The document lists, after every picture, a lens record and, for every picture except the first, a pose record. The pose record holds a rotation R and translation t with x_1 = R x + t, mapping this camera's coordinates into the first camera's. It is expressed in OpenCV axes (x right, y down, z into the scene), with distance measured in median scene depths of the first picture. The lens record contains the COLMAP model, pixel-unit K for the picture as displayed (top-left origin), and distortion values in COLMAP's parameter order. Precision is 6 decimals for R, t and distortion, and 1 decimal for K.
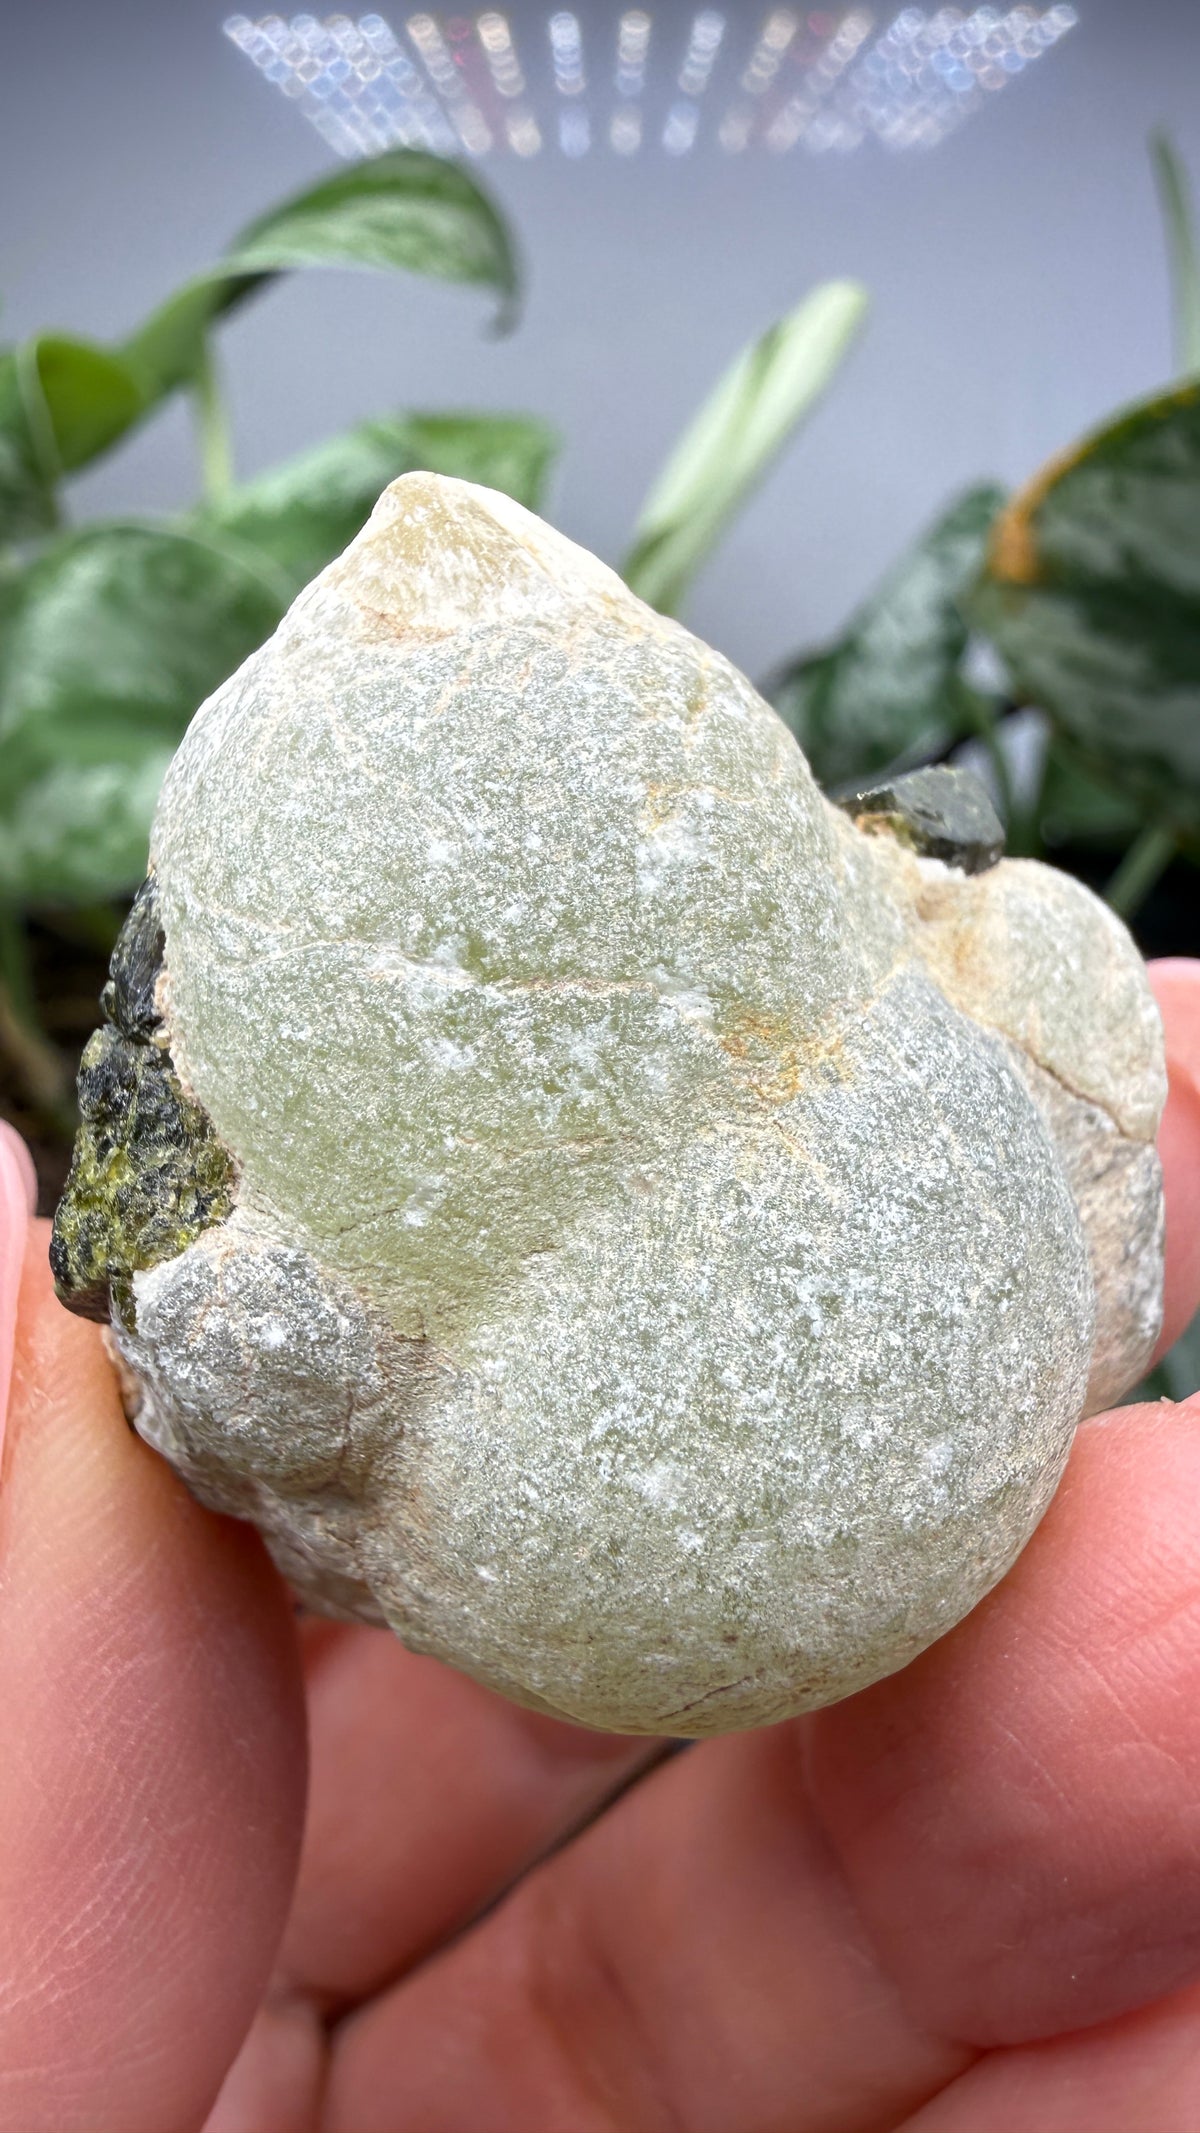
lens RADIAL K [[1527.6, 0, 600.0], [0, 1527.6, 1066.5], [0, 0, 1]] dist [0.008845, -0.000987]
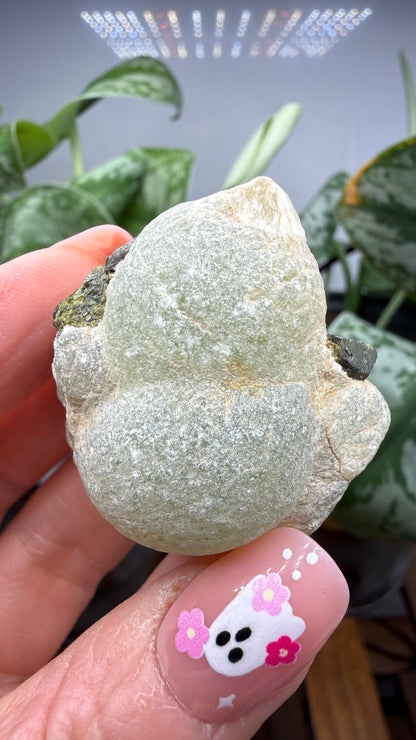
lens RADIAL K [[530.0, 0, 208.0], [0, 530.0, 370.0], [0, 0, 1]] dist [0.008845, -0.000987]
pose [[0.791332, 0.577635, -0.200327, 0.290812], [-0.574164, 0.814711, 0.081122, -0.075838], [0.210068, 0.050826, 0.976365, -0.155534]]
